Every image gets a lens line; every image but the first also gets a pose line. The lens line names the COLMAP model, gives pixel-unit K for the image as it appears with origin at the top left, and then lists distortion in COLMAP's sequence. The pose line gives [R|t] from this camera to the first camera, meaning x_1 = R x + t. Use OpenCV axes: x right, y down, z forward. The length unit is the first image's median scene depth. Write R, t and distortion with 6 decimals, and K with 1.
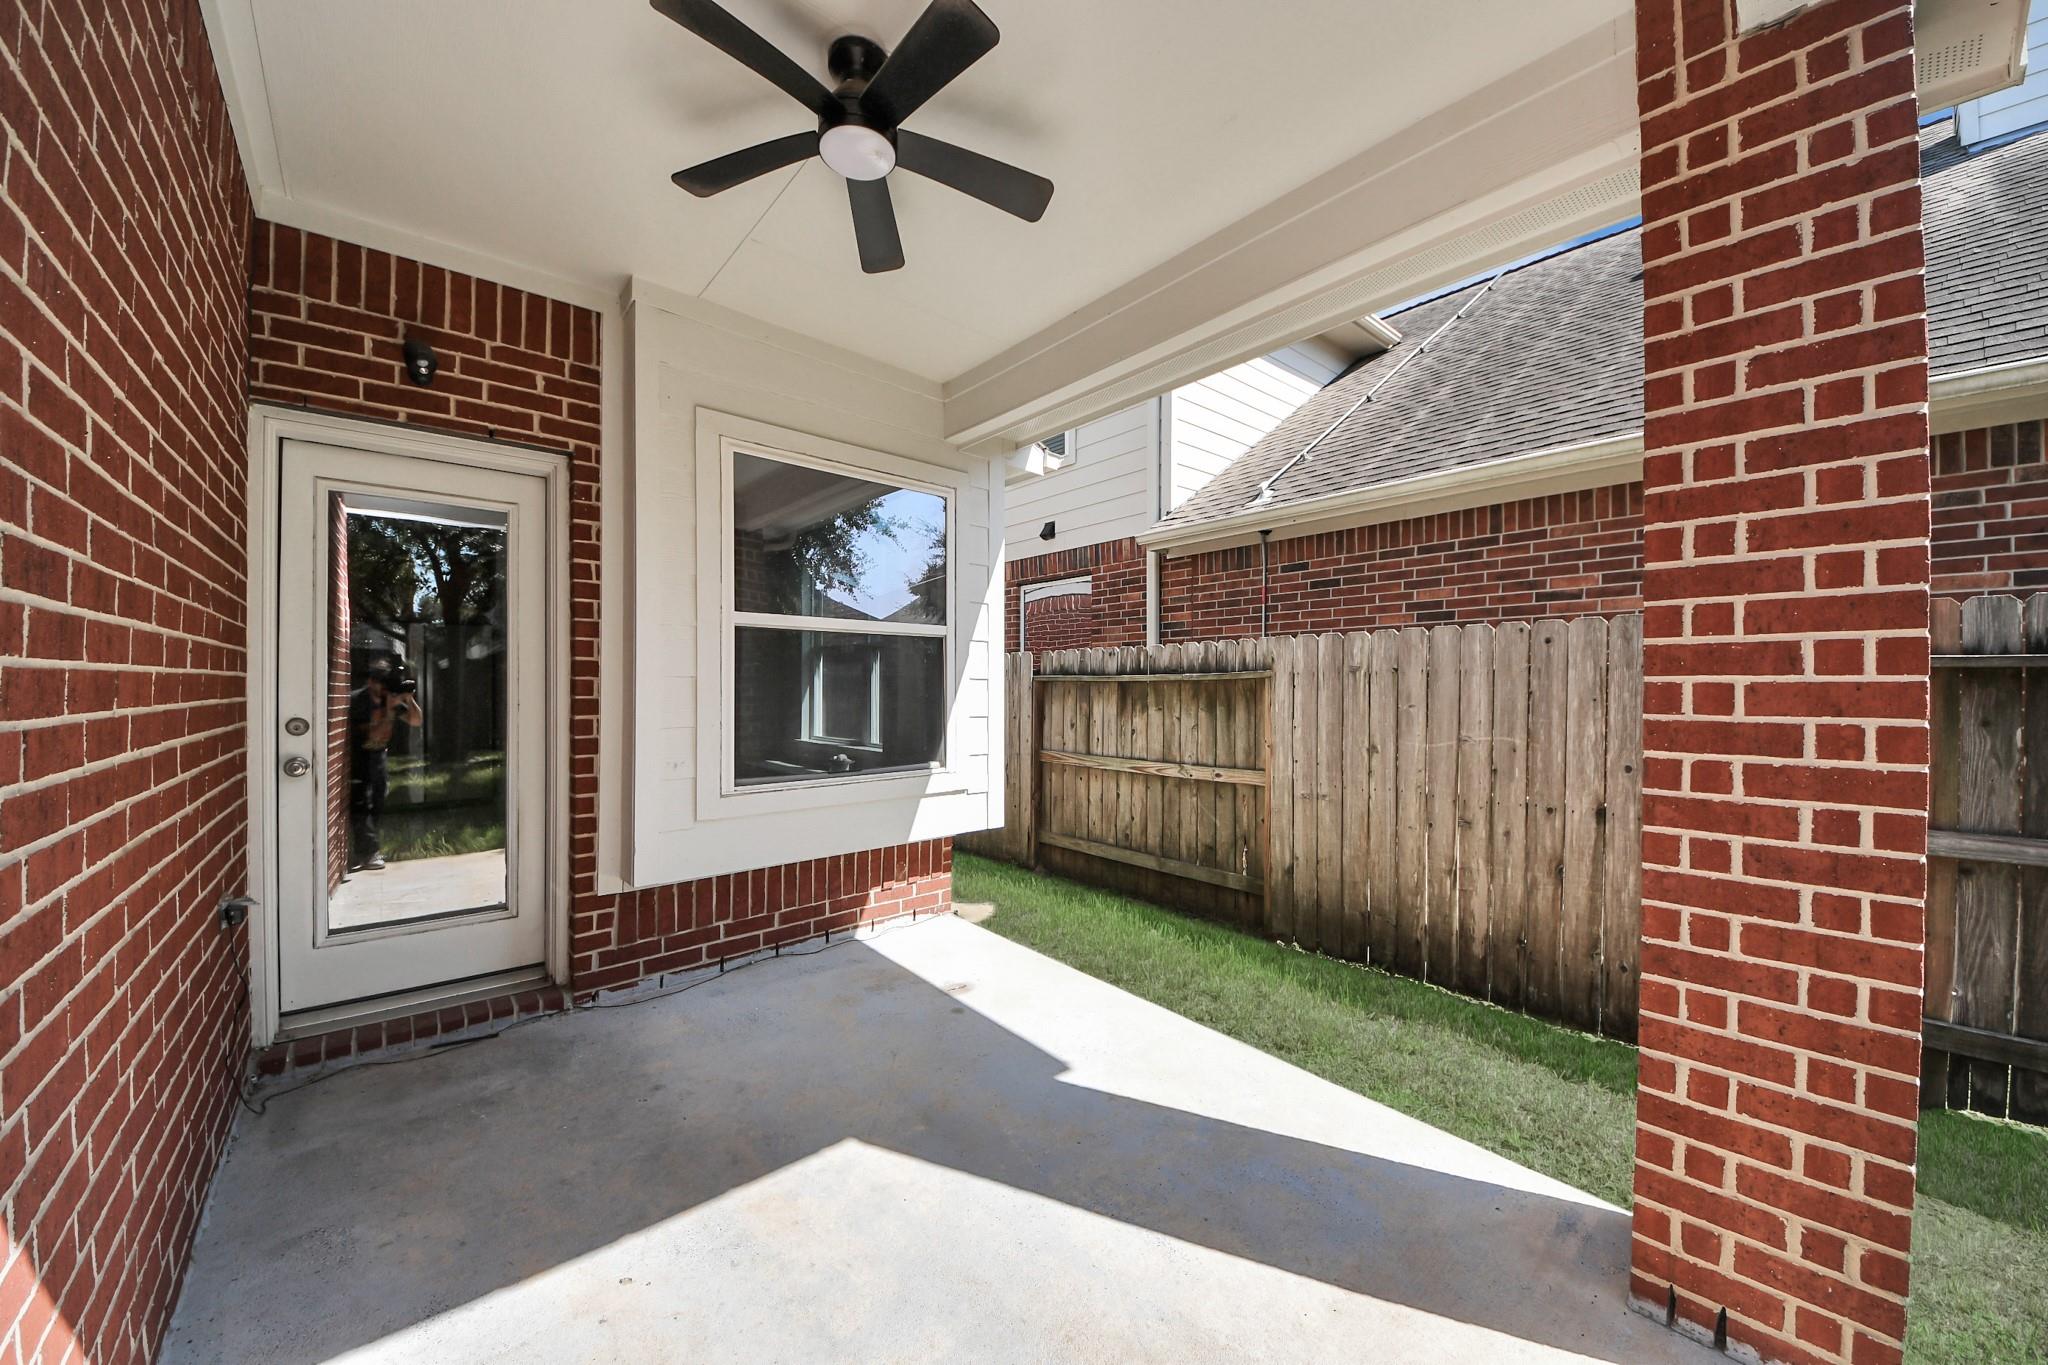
lens RADIAL K [[719.0, 0, 1024.0], [0, 719.0, 682.5], [0, 0, 1]] dist [-0.010653, -0.003040]
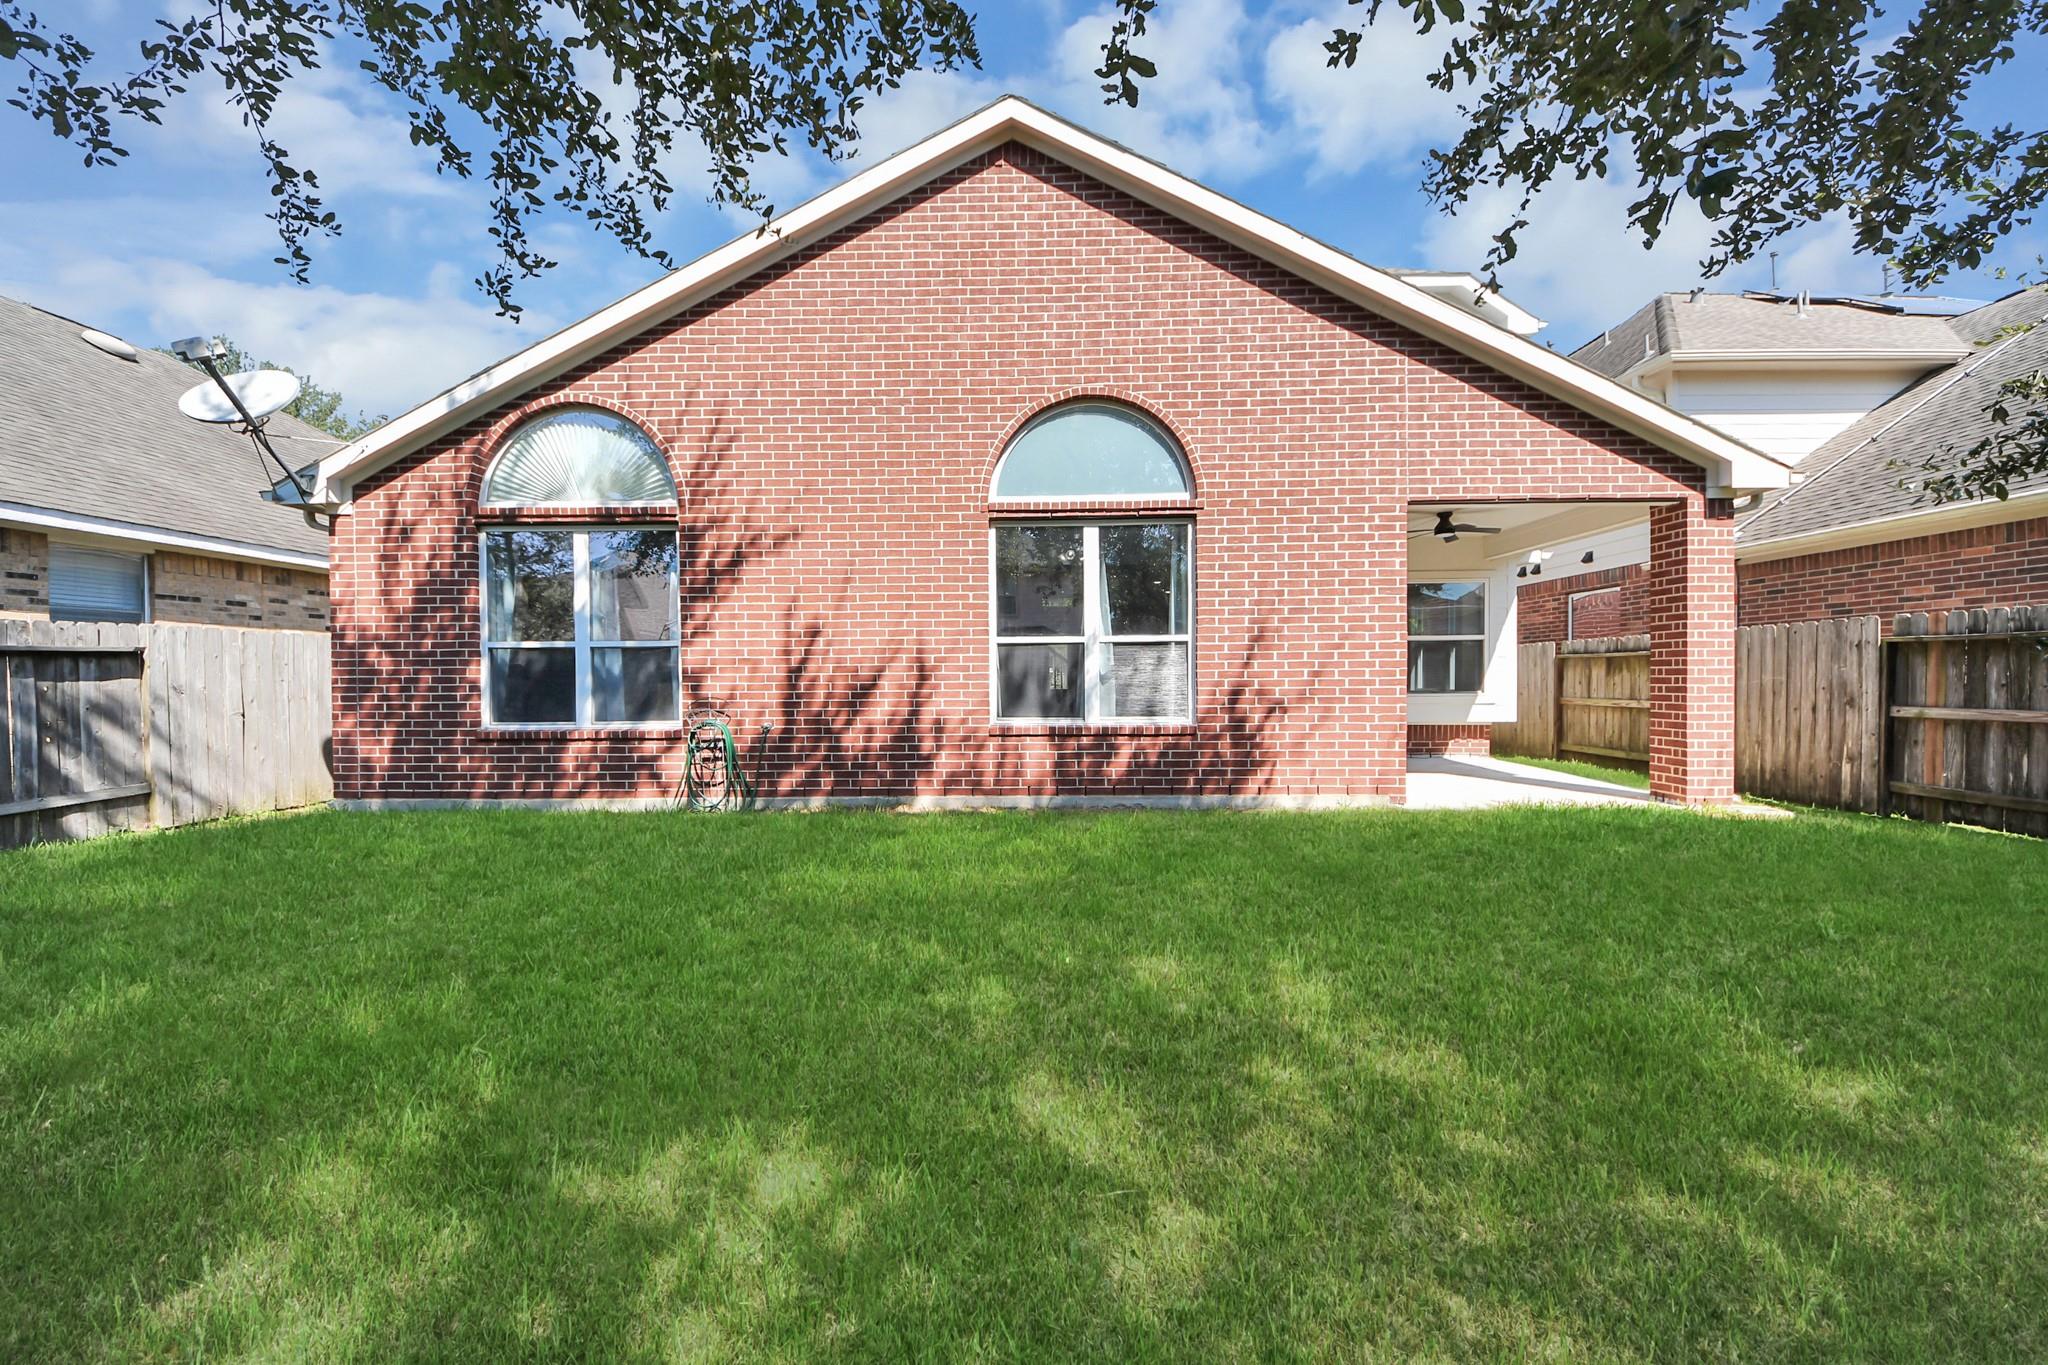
lens RADIAL K [[719.0, 0, 1024.0], [0, 719.0, 682.5], [0, 0, 1]] dist [-0.010653, -0.003040]
pose [[0.726083, 0.004959, -0.687589, 0.342088], [0.004495, 0.999918, 0.011957, 0.040346], [0.687592, -0.011772, 0.726002, -1.473976]]
